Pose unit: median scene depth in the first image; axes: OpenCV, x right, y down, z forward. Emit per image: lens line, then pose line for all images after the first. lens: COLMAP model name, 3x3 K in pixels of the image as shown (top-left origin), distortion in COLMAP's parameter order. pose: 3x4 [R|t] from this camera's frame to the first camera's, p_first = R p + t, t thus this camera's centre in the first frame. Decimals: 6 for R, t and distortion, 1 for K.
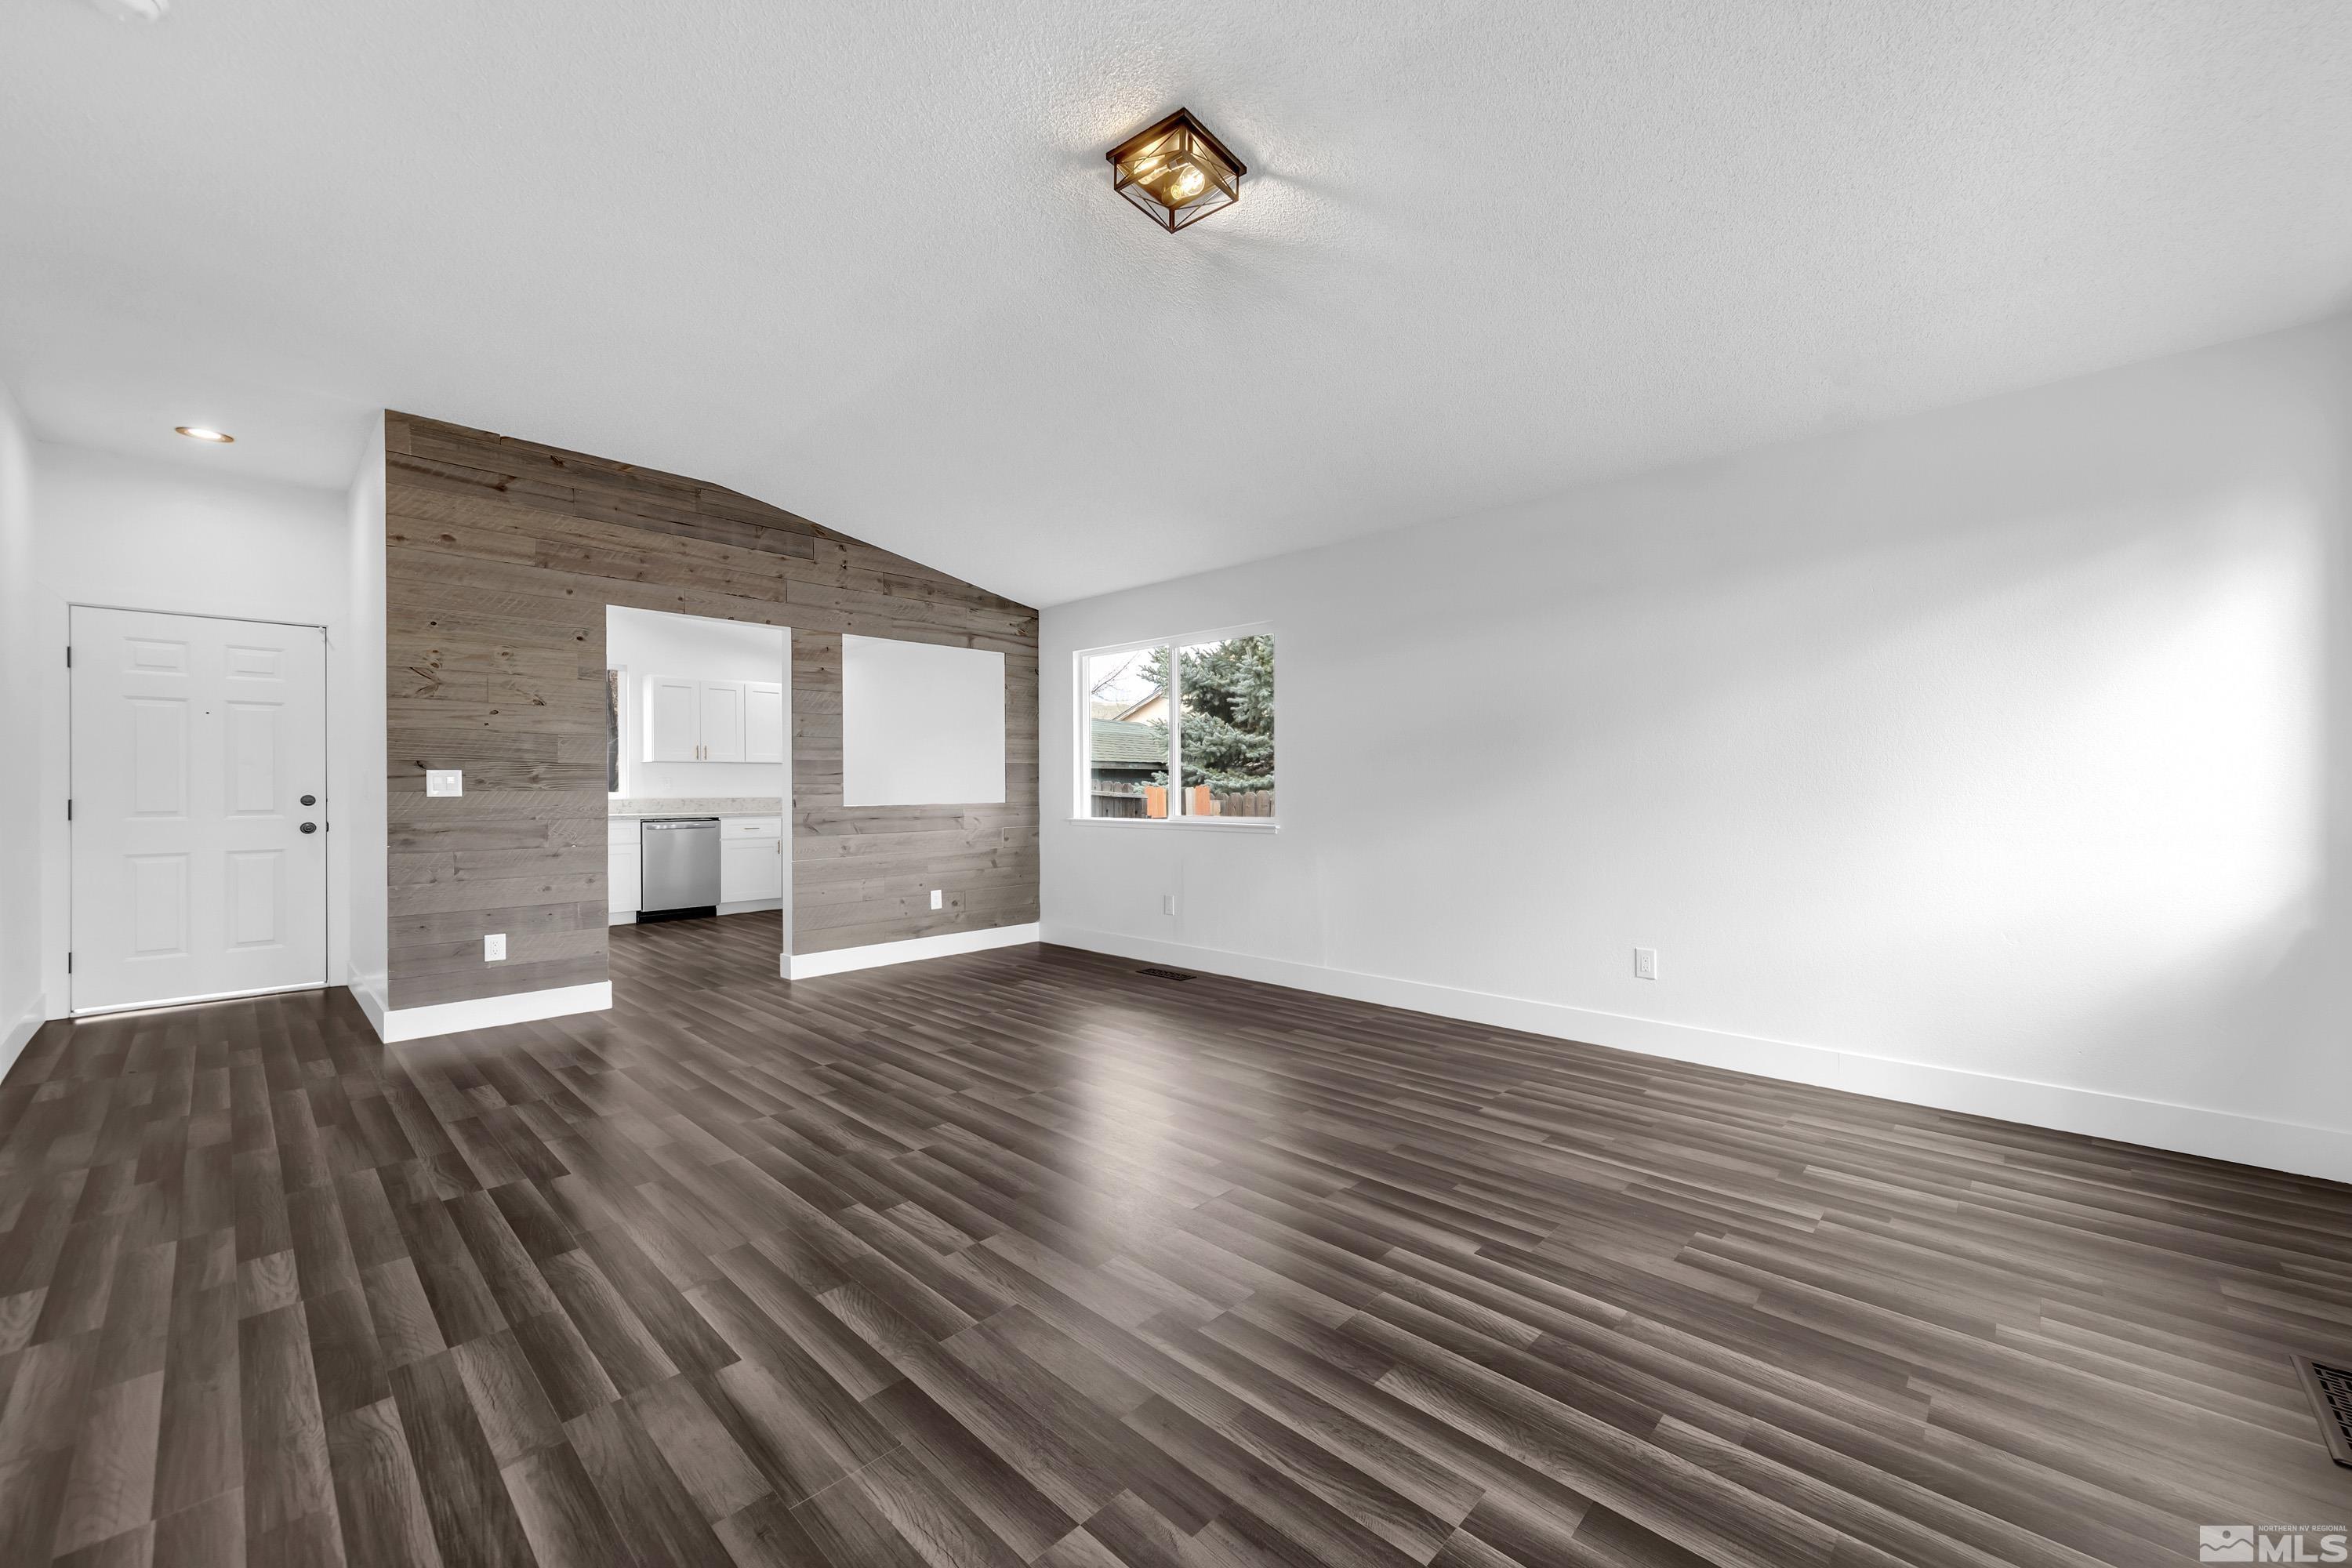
lens RADIAL K [[916.6, 0, 1200.7], [0, 916.6, 799.9], [0, 0, 1]] dist [-0.000581, -0.001191]
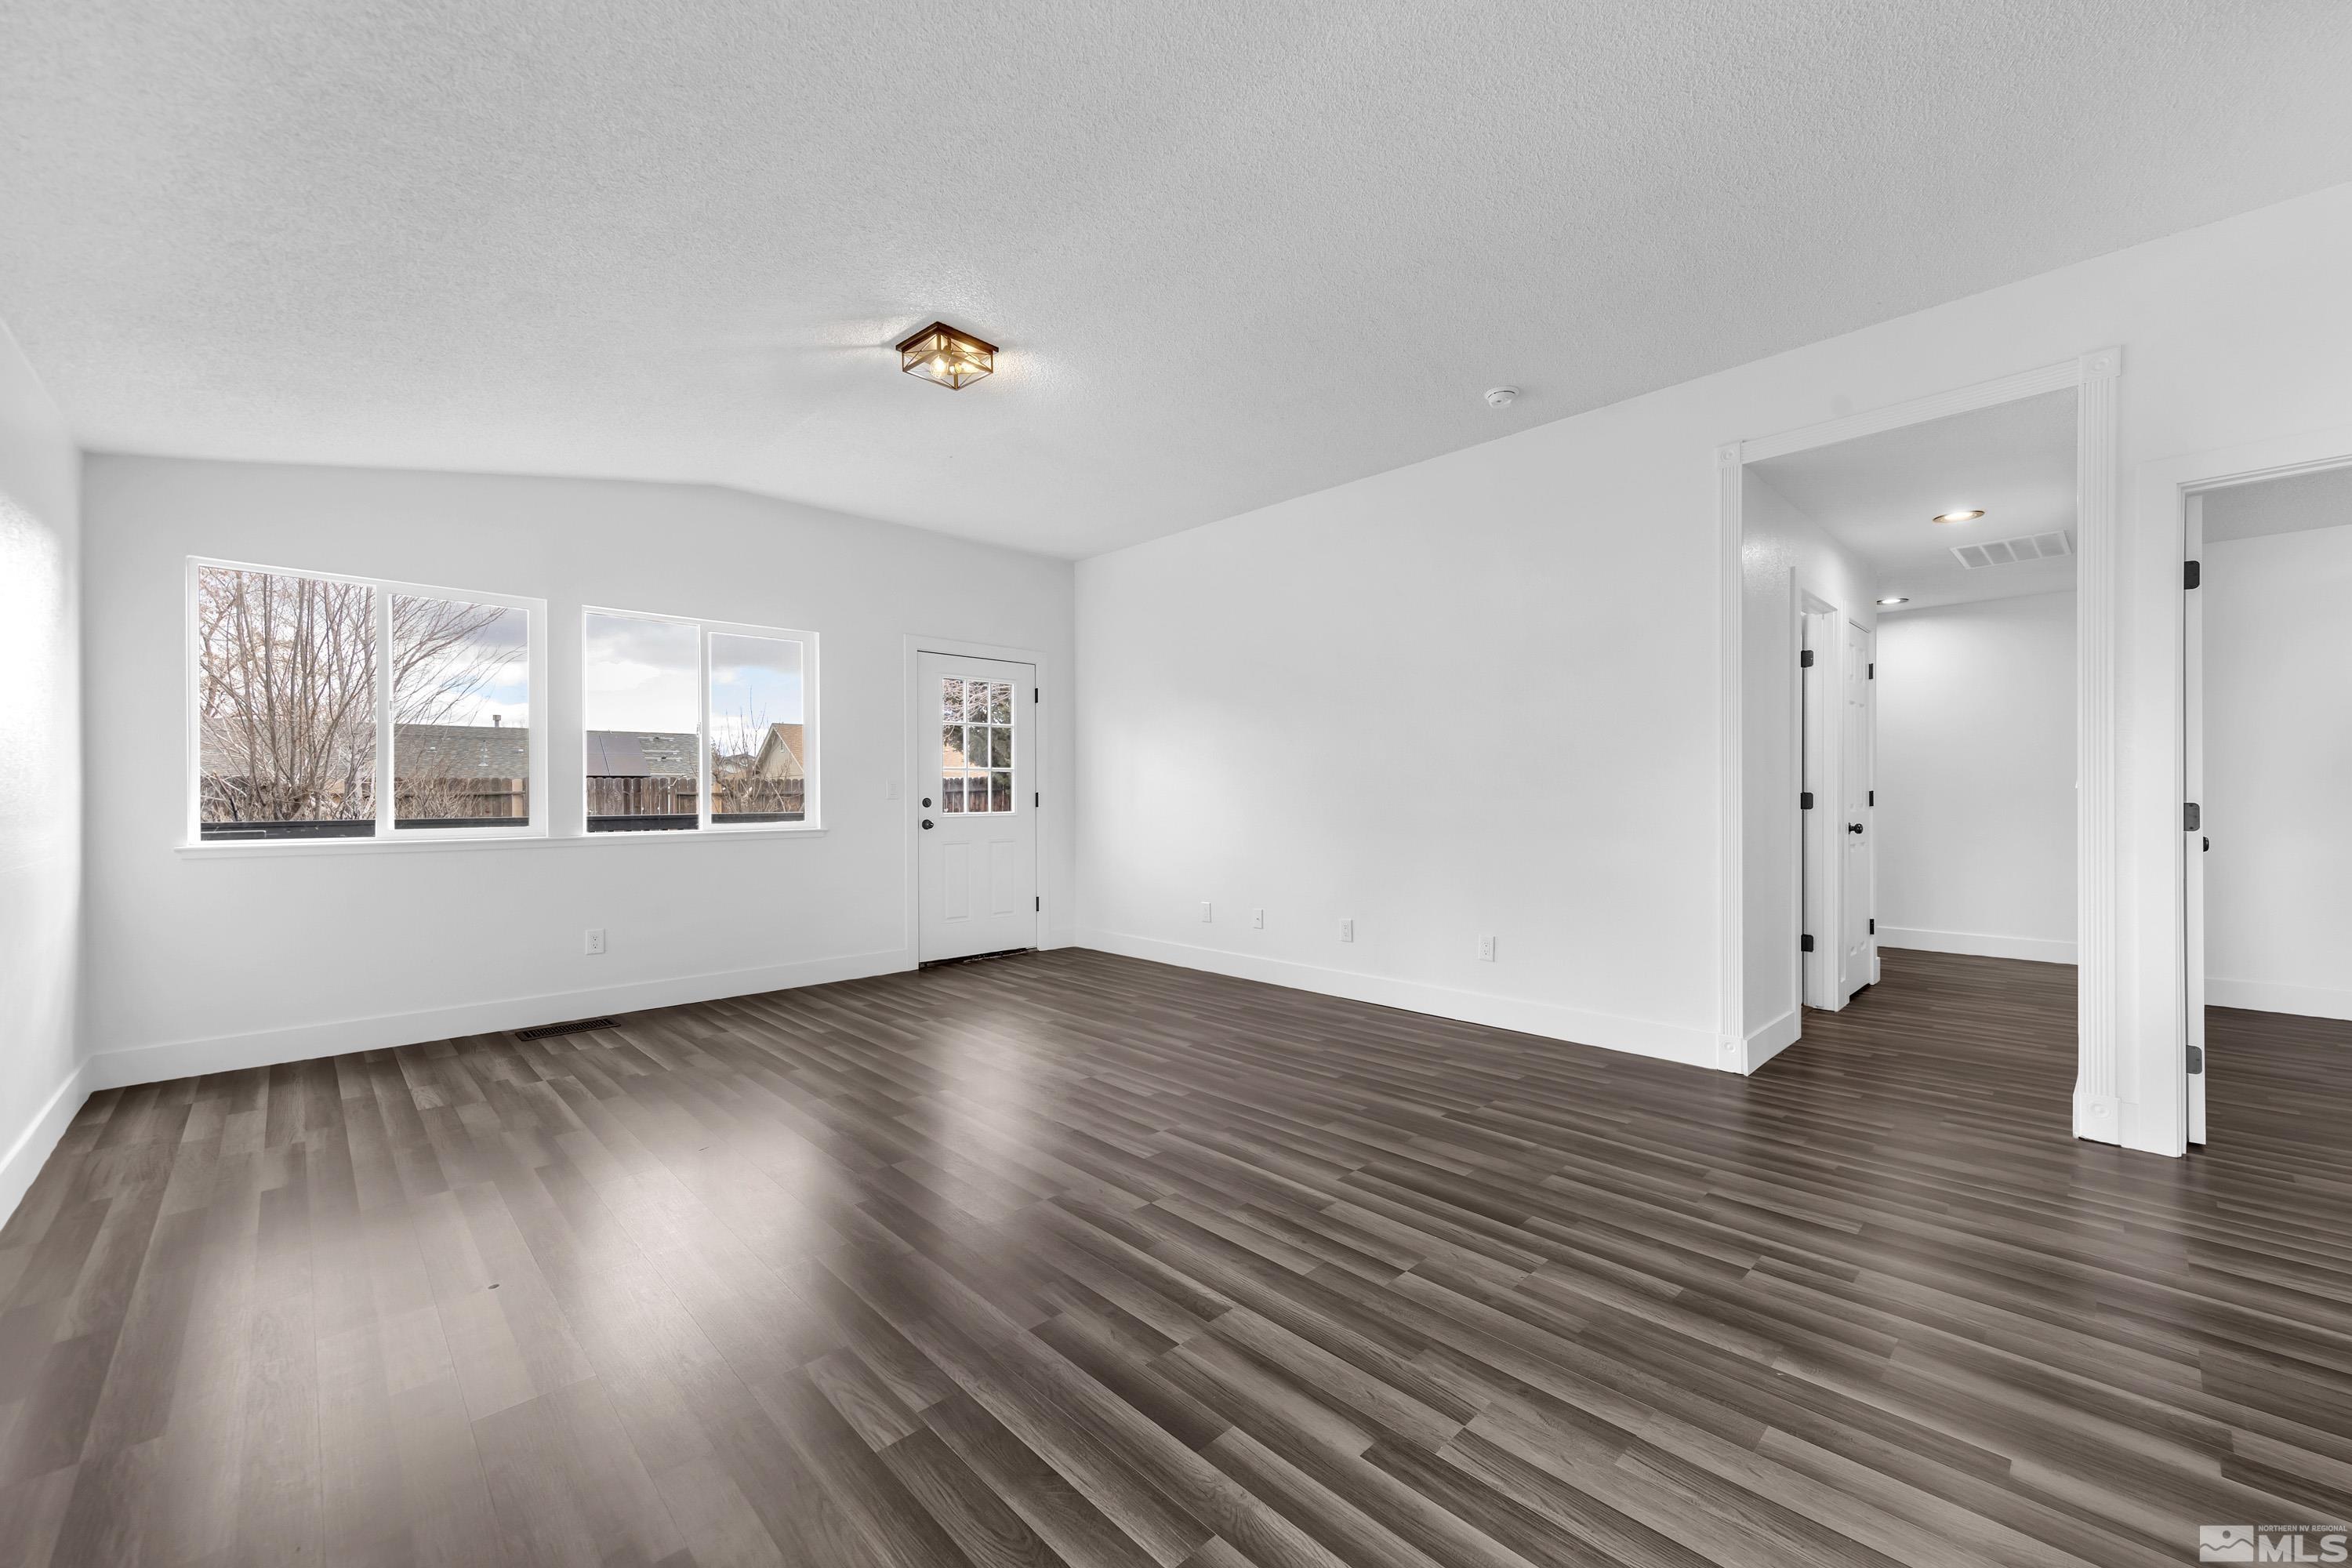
lens RADIAL K [[916.6, 0, 1226.7], [0, 916.6, 796.2], [0, 0, 1]] dist [-0.000581, -0.001191]
pose [[-0.999924, 0.007742, 0.009631, -0.266794], [0.007919, 0.999797, 0.018500, -0.018463], [-0.009485, 0.018575, -0.999782, 1.374585]]
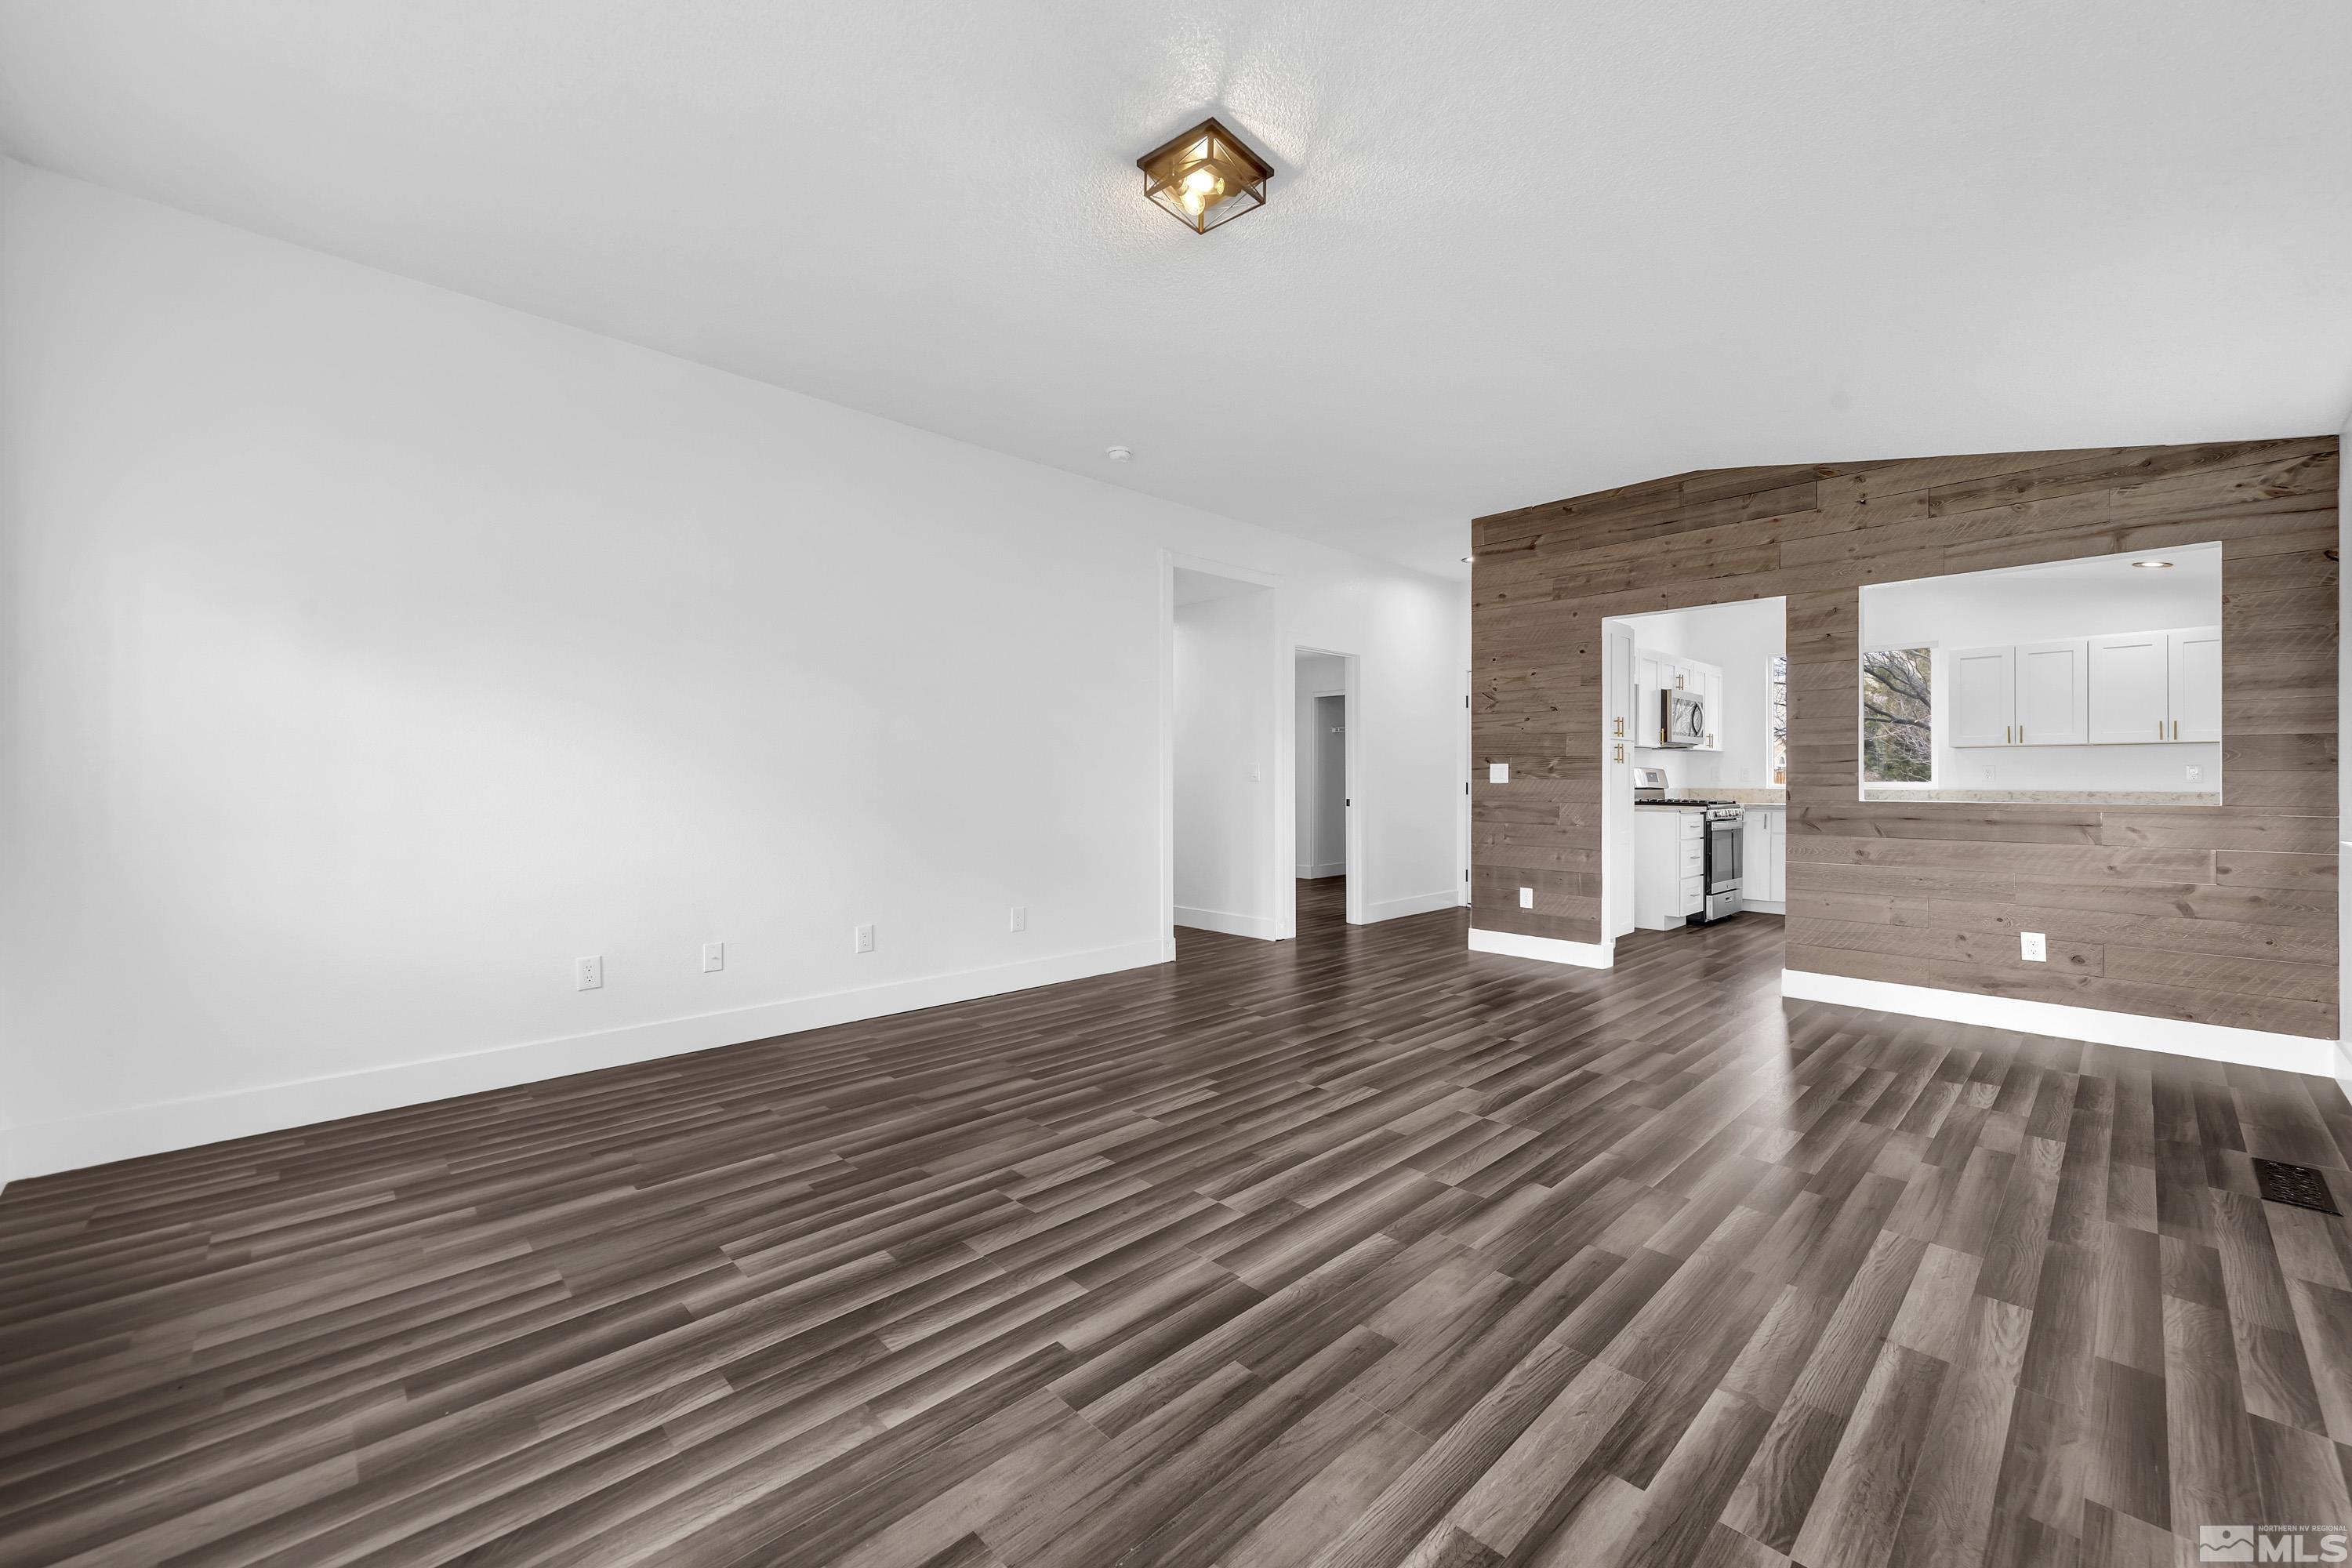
lens RADIAL K [[916.6, 0, 1184.8], [0, 916.6, 770.0], [0, 0, 1]] dist [-0.000581, -0.001191]
pose [[-0.050813, -0.005405, -0.998694, 0.576223], [-0.016693, 0.999850, -0.004562, -0.008616], [0.998569, 0.016439, -0.050895, 0.591811]]
